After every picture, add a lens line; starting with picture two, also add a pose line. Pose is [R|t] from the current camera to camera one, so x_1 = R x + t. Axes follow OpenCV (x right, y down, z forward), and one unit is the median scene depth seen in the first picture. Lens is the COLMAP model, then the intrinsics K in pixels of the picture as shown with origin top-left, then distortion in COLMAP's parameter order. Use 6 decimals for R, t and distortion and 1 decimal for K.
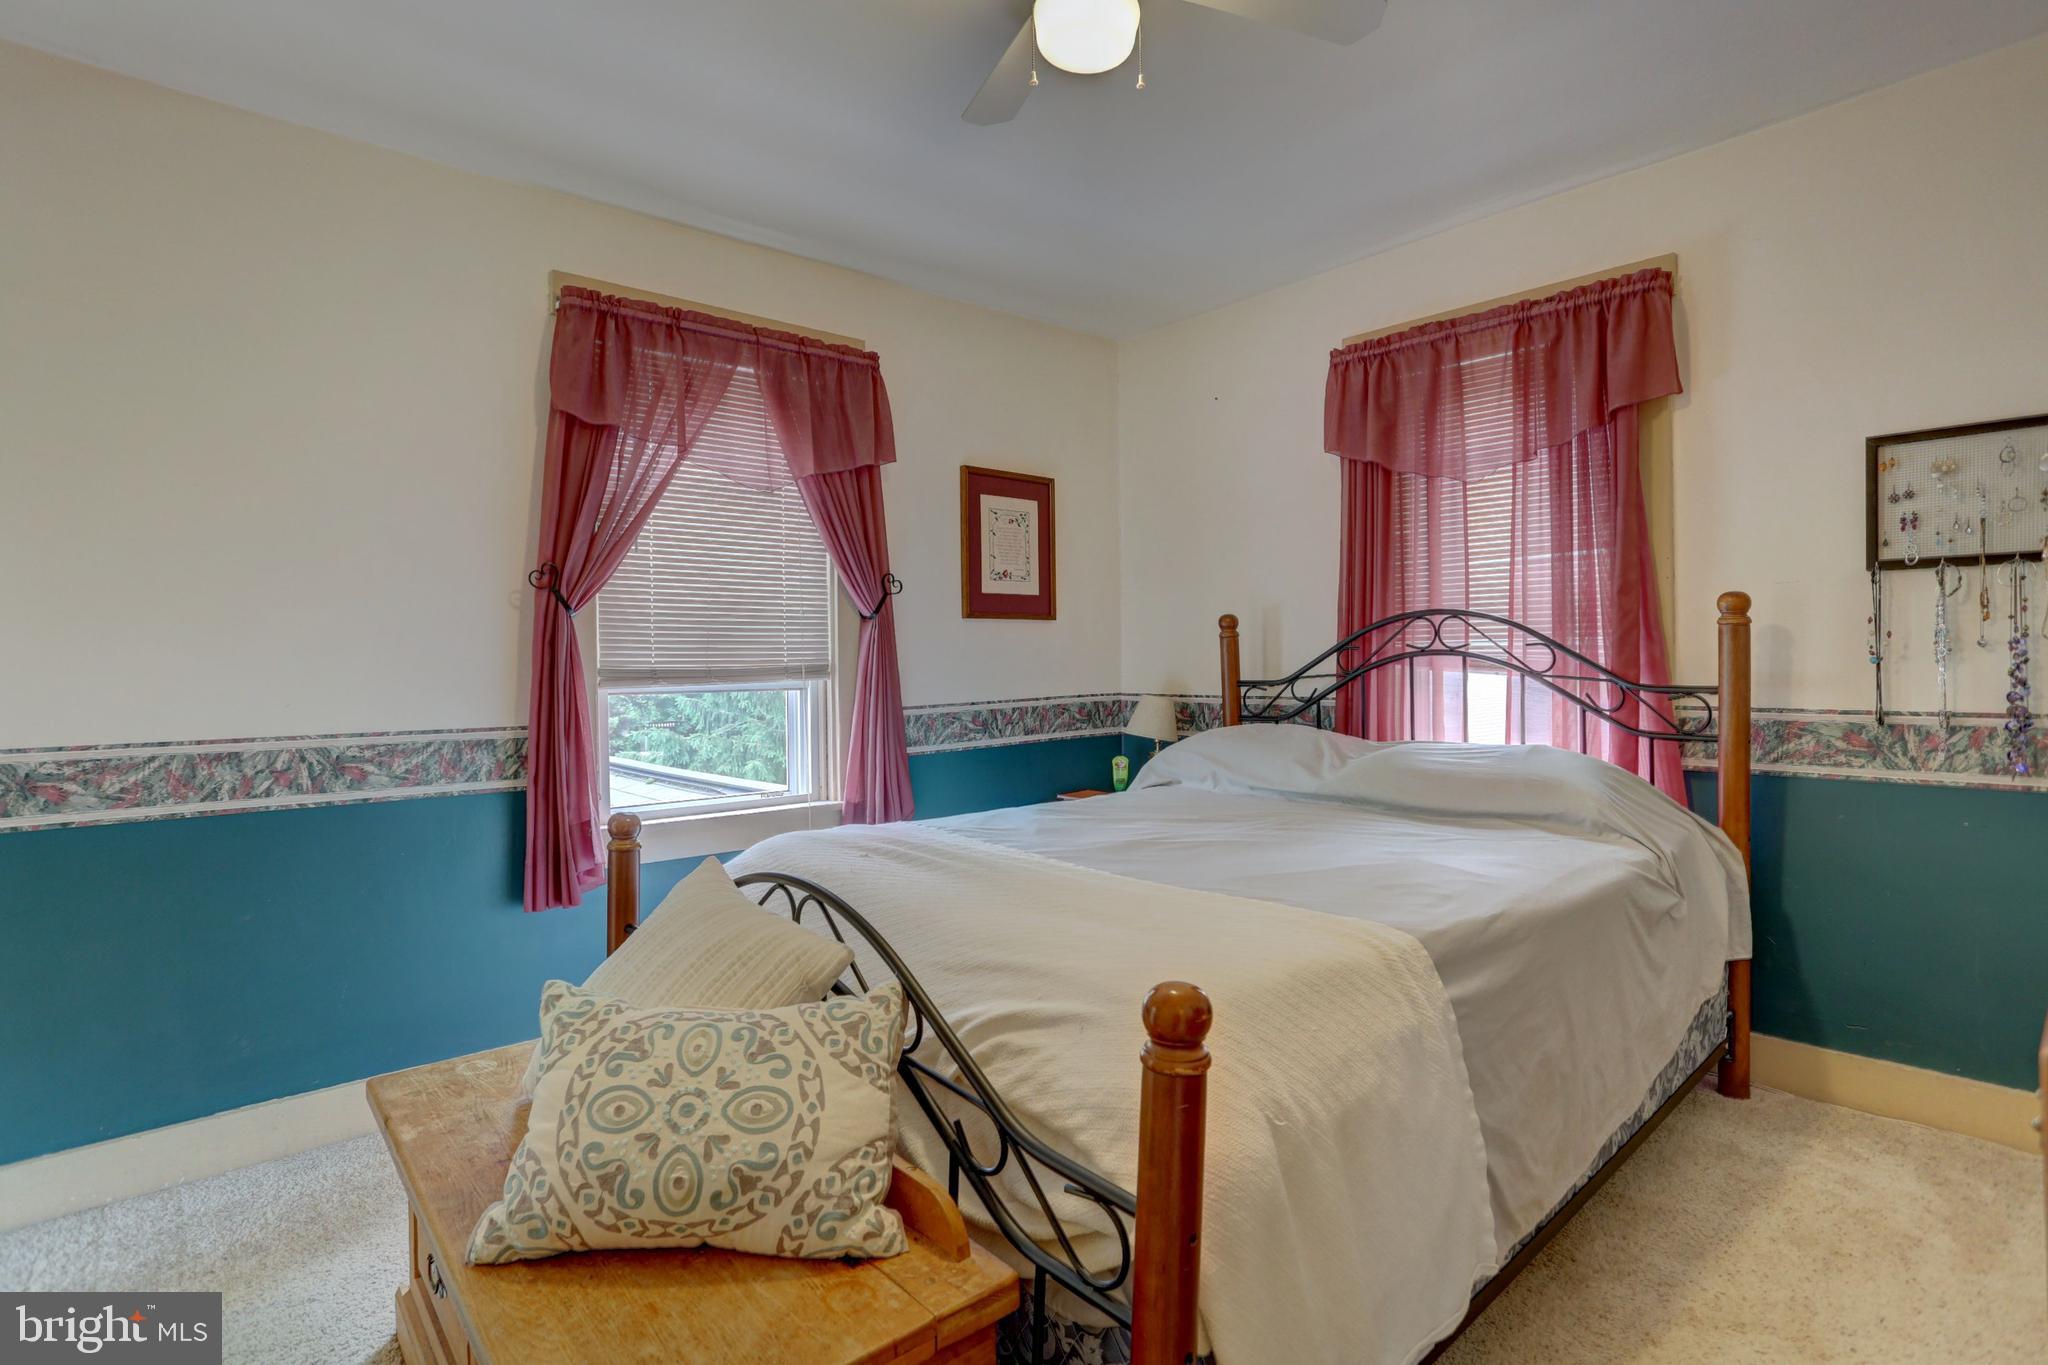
lens RADIAL K [[1044.8, 0, 1032.6], [0, 1044.8, 679.7], [0, 0, 1]] dist [-0.086274, 0.040615]
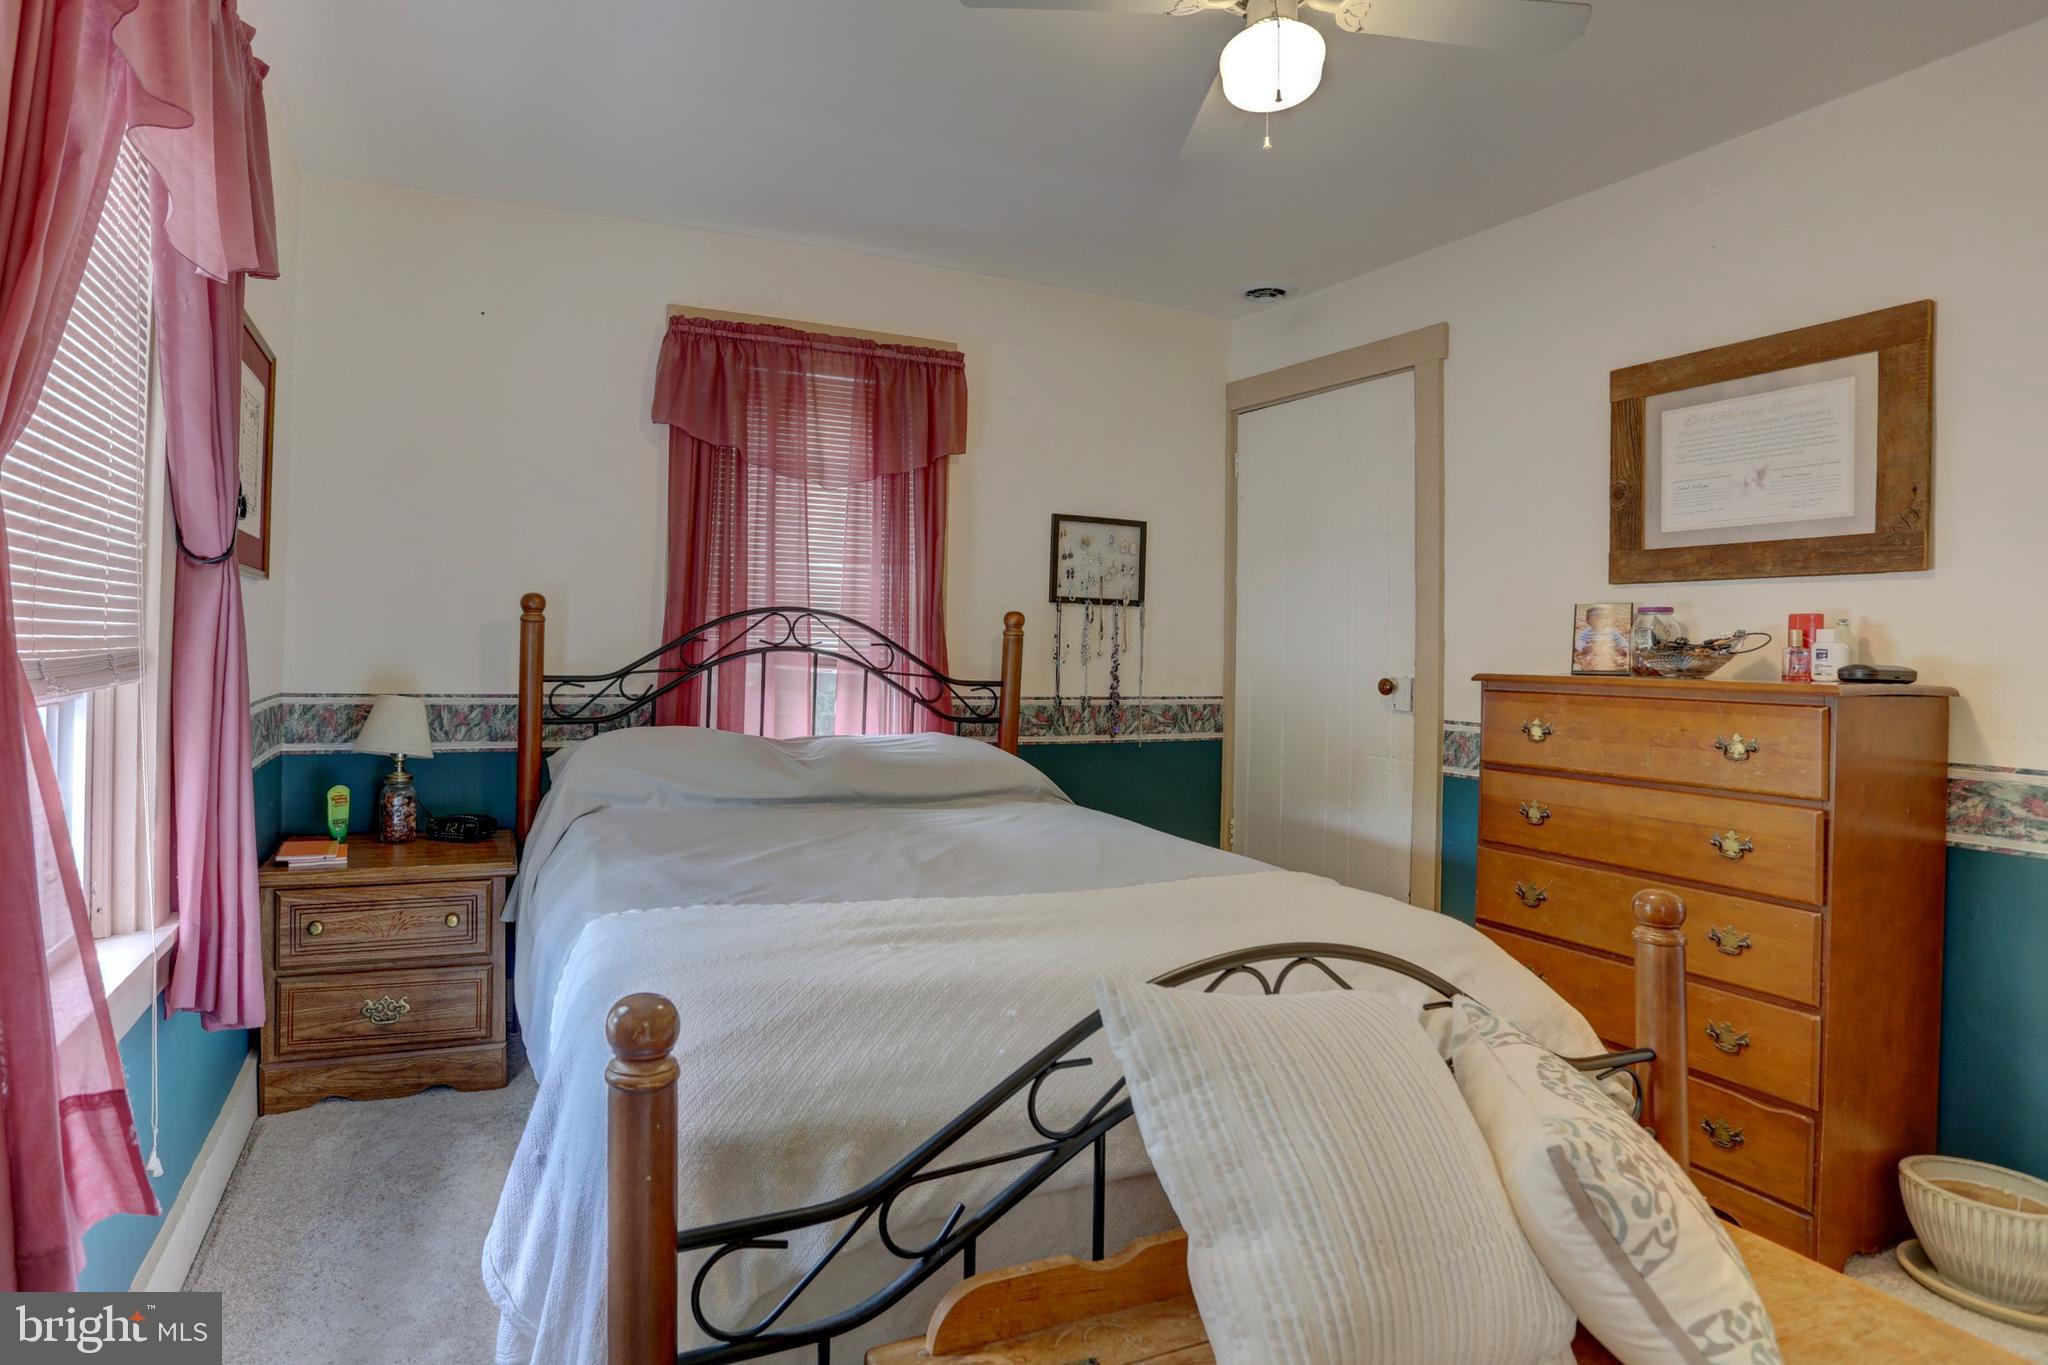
lens RADIAL K [[988.8, 0, 1010.6], [0, 988.8, 666.3], [0, 0, 1]] dist [-0.080983, 0.036678]
pose [[0.321634, 0.012766, 0.946778, -0.517385], [-0.000673, 0.999912, -0.013254, 0.004462], [-0.946864, 0.003626, 0.321615, 0.533023]]
